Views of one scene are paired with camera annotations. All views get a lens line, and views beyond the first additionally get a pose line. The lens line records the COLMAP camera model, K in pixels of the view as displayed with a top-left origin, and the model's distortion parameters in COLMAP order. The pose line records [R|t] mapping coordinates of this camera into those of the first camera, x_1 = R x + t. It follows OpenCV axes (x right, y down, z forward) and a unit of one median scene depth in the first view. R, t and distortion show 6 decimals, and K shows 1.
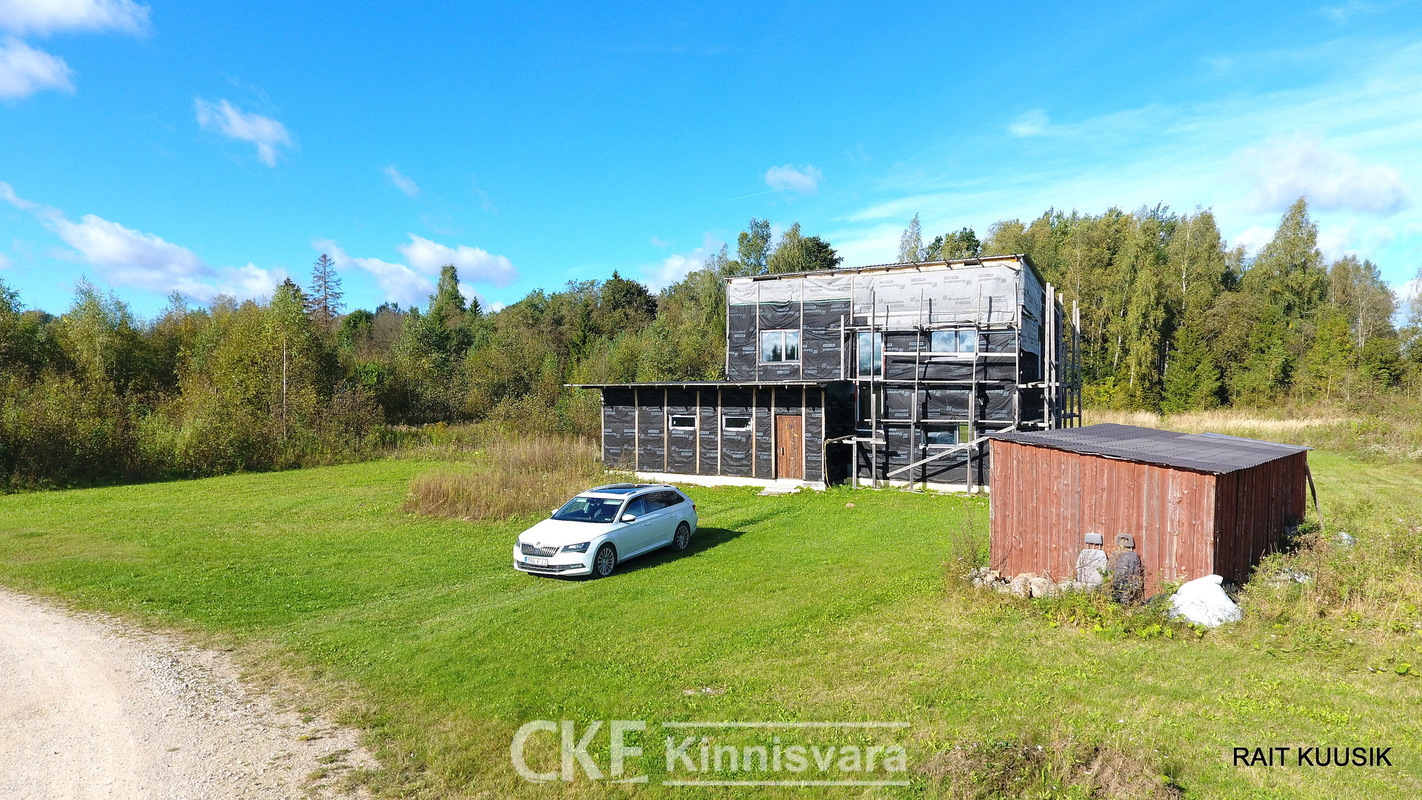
lens RADIAL K [[825.0, 0, 711.0], [0, 825.0, 400.0], [0, 0, 1]] dist [-0.000852, -0.000836]
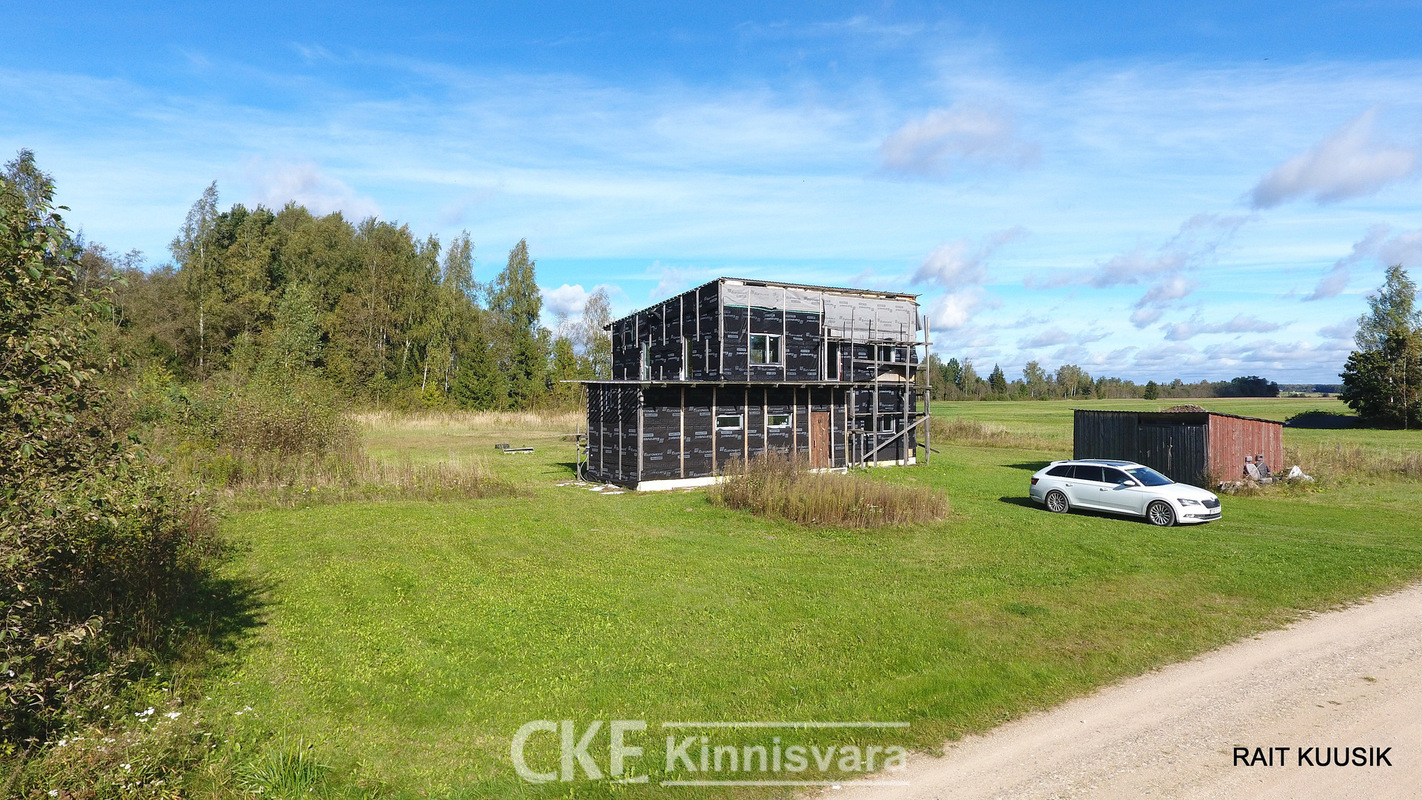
lens RADIAL K [[863.0, 0, 711.0], [0, 863.0, 400.0], [0, 0, 1]] dist [0.000544, -0.002349]
pose [[0.441982, -0.003592, 0.897017, -0.950481], [0.012374, 0.999921, -0.002092, 0.002640], [-0.896939, 0.012024, 0.441992, 0.562213]]
